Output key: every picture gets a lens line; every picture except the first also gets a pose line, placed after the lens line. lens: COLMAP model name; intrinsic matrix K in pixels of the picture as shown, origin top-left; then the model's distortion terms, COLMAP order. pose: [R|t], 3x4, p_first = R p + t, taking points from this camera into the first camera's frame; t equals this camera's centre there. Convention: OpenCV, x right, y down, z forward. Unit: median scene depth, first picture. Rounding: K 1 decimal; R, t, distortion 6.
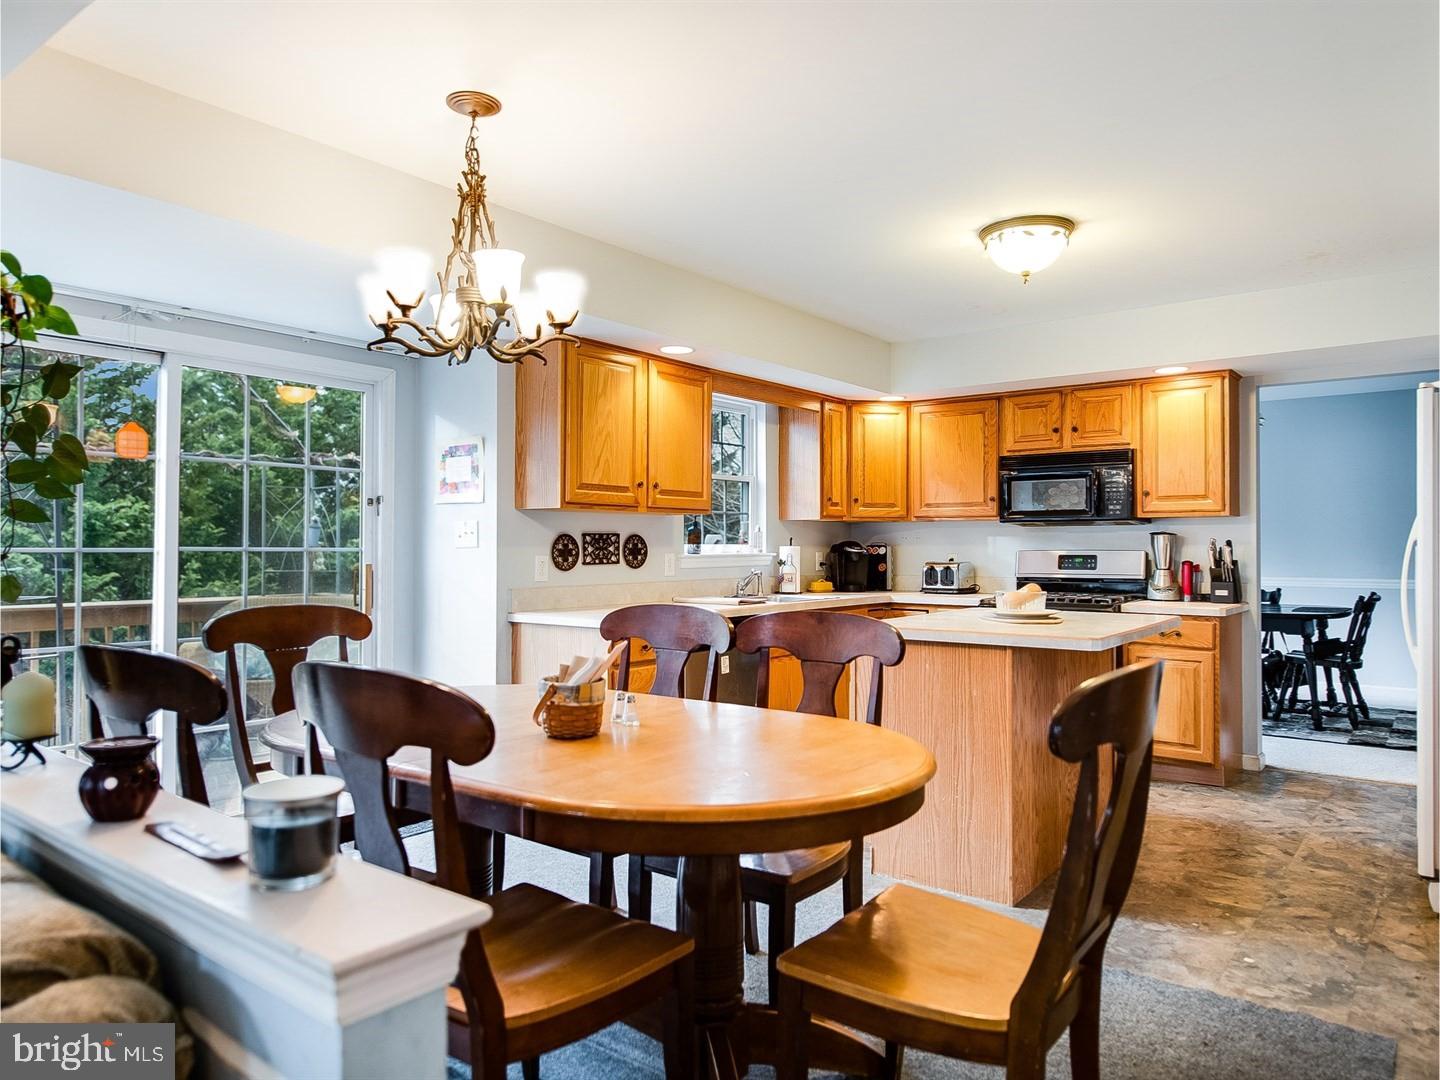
lens RADIAL K [[986.6, 0, 720.0], [0, 986.6, 540.0], [0, 0, 1]] dist [-0.003661, -0.001266]
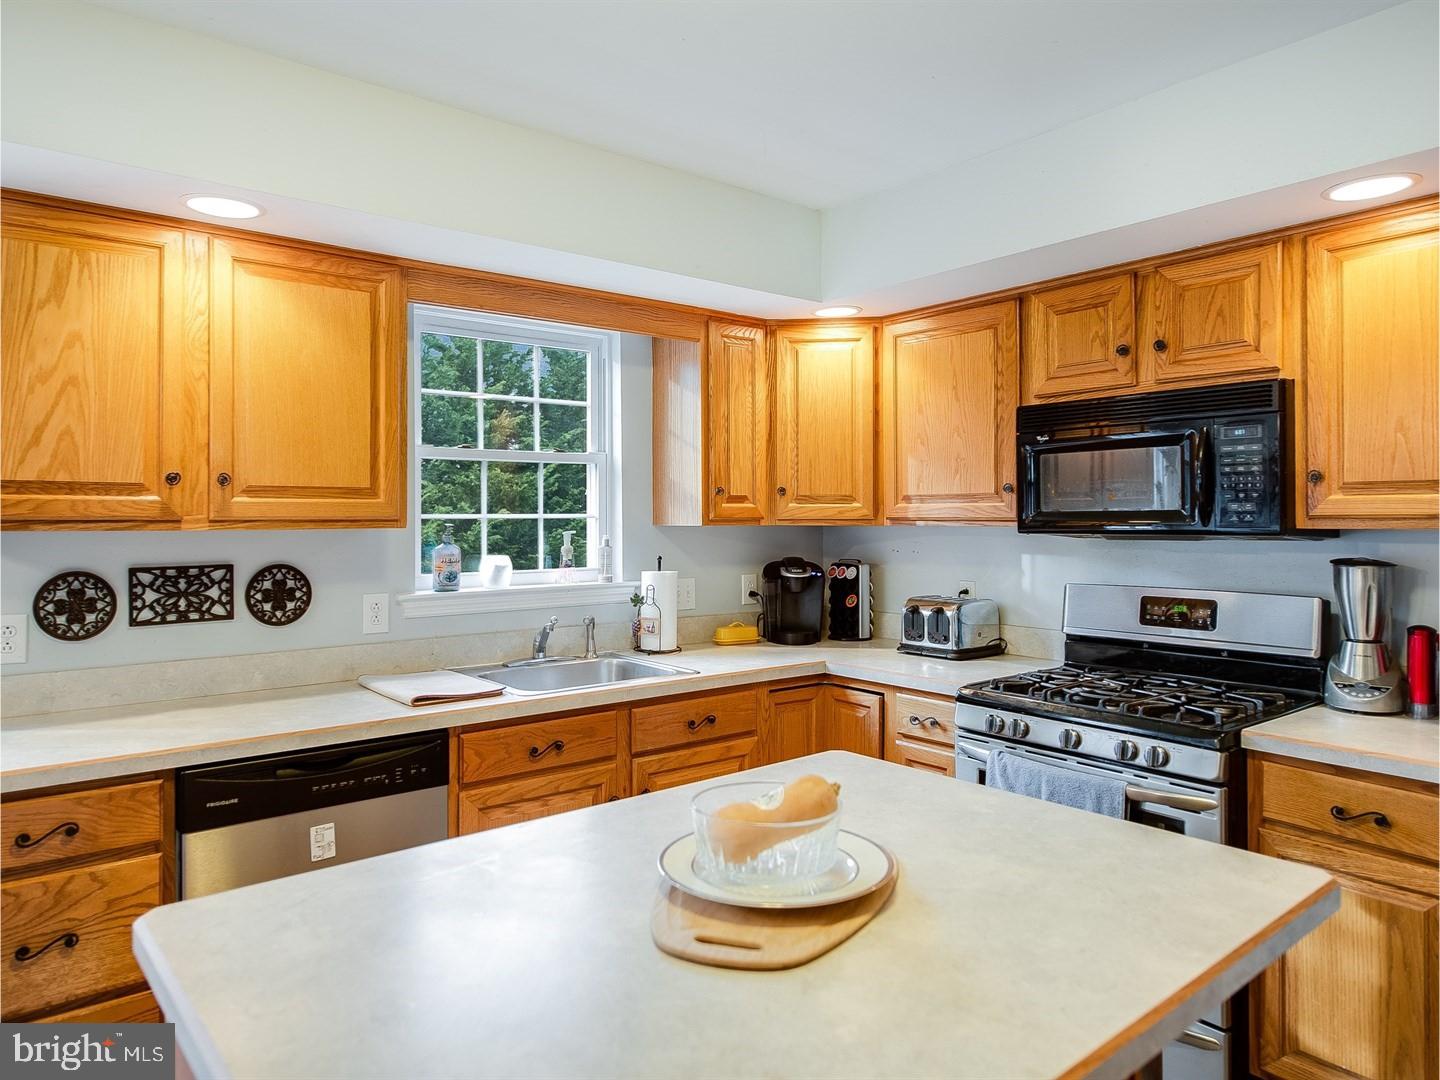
lens RADIAL K [[946.3, 0, 722.1], [0, 946.3, 516.3], [0, 0, 1]] dist [-0.000236, -0.000688]
pose [[0.971537, -0.003590, -0.236861, 0.250022], [0.005037, 0.999972, 0.005504, -0.030305], [0.236835, -0.006541, 0.971528, 0.474314]]
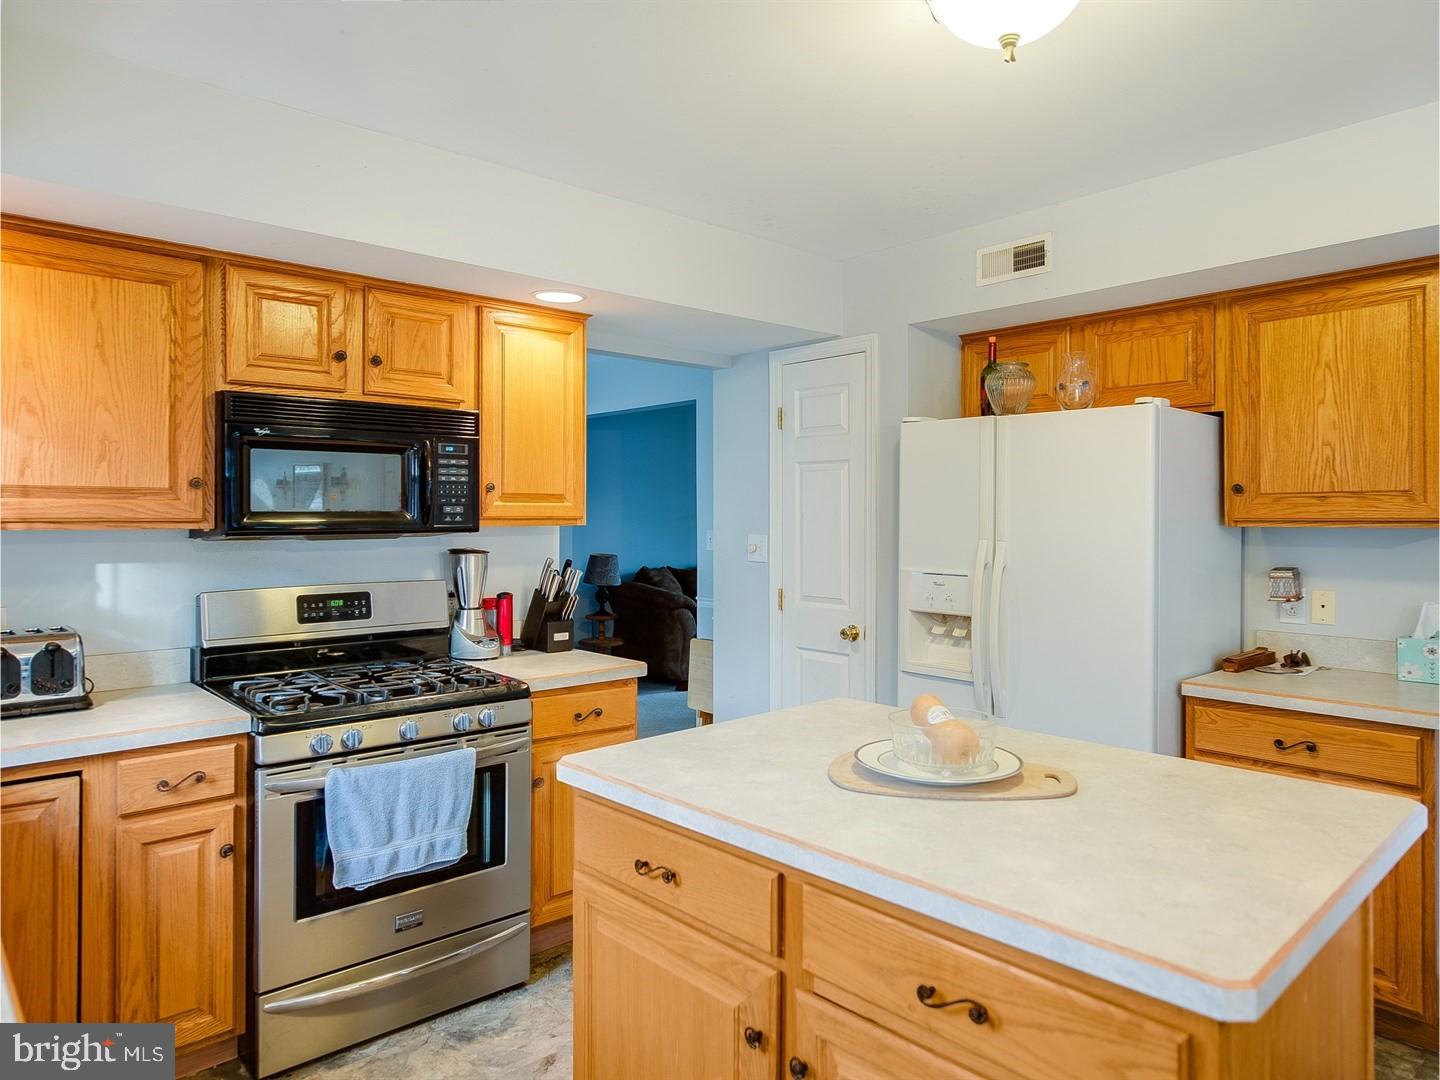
lens RADIAL K [[942.4, 0, 747.5], [0, 942.4, 509.1], [0, 0, 1]] dist [0.002919, 0.001295]
pose [[0.155113, 0.005795, 0.987880, -0.108791], [-0.007919, 0.999958, -0.004622, -0.030096], [-0.987865, -0.007106, 0.155152, 0.694958]]
